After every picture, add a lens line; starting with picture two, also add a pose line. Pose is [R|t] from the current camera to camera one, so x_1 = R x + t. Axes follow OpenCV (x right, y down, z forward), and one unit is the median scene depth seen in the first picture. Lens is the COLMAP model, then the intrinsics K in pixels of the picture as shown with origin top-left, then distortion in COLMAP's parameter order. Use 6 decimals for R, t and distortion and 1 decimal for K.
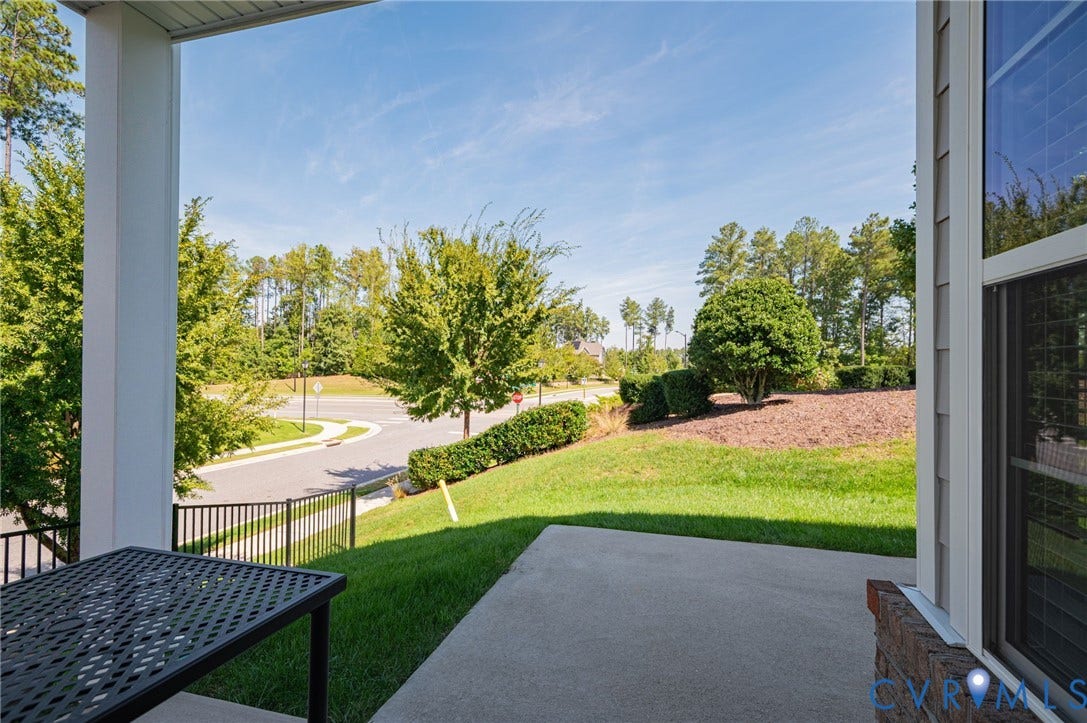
lens RADIAL K [[510.1, 0, 522.6], [0, 510.1, 363.3], [0, 0, 1]] dist [-0.020447, -0.002366]
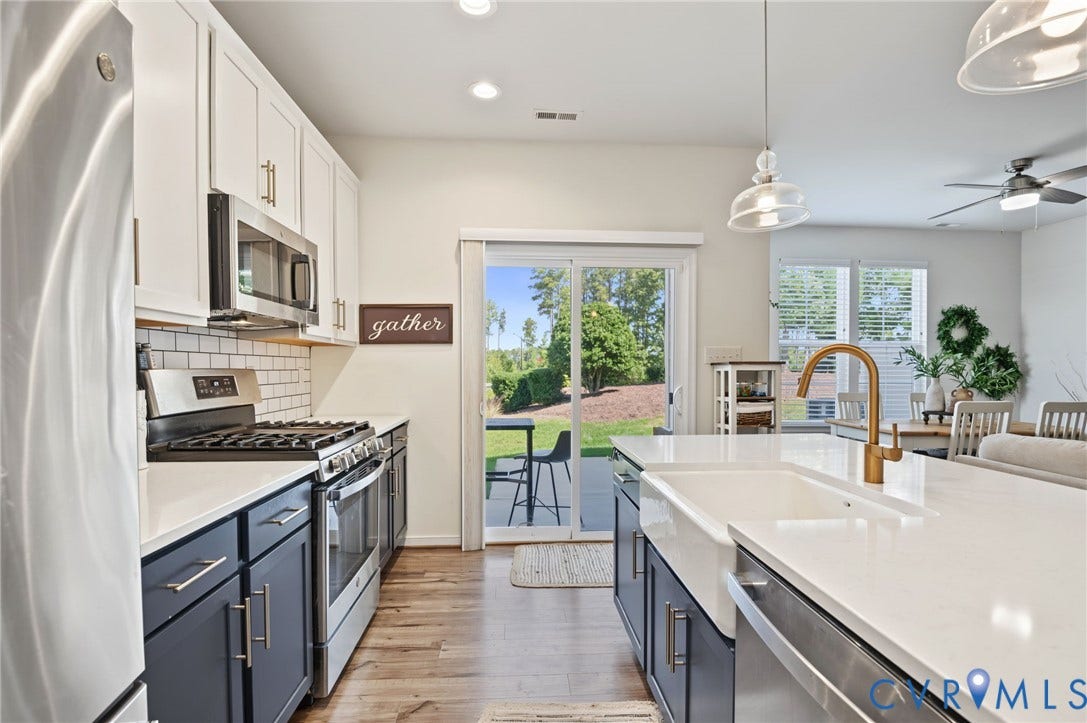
lens RADIAL K [[510.1, 0, 542.4], [0, 510.1, 378.4], [0, 0, 1]] dist [-0.020447, -0.002366]
pose [[0.936943, -0.013519, 0.349220, -0.160401], [0.003568, 0.999569, 0.029124, -0.000581], [-0.349463, -0.026042, 0.936588, -0.253077]]
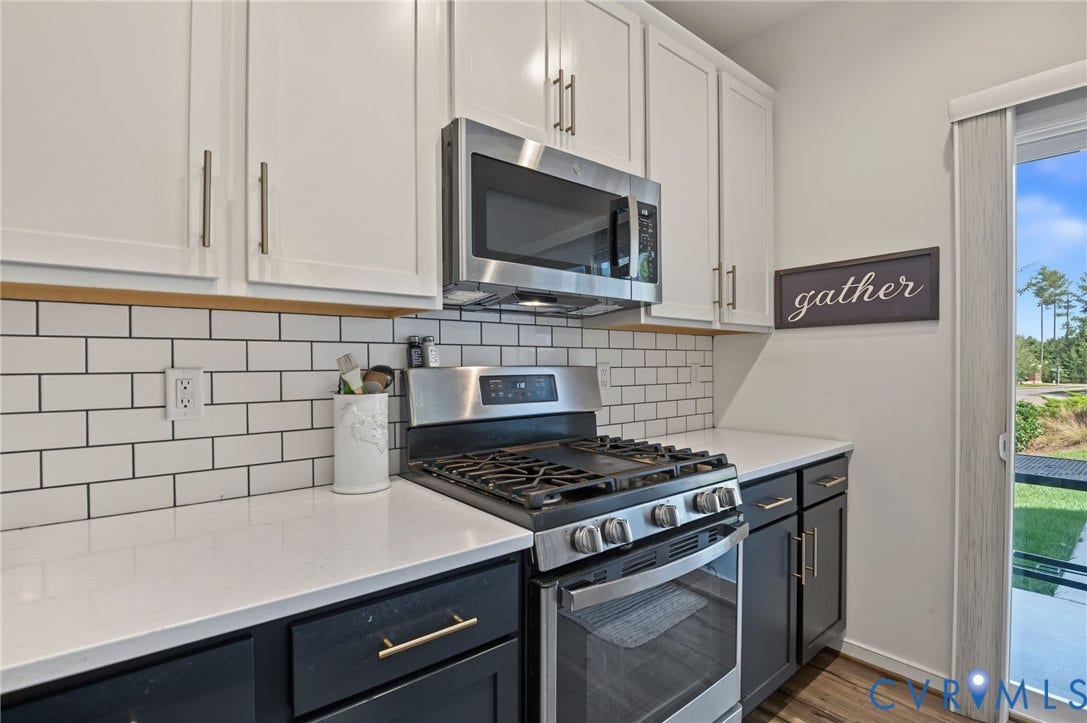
lens RADIAL K [[510.1, 0, 552.0], [0, 510.1, 365.7], [0, 0, 1]] dist [-0.020447, -0.002366]
pose [[0.836849, -0.006372, -0.547397, -0.117430], [0.011523, 0.999916, 0.005978, 0.000045], [0.547313, -0.011310, 0.836851, -0.149070]]
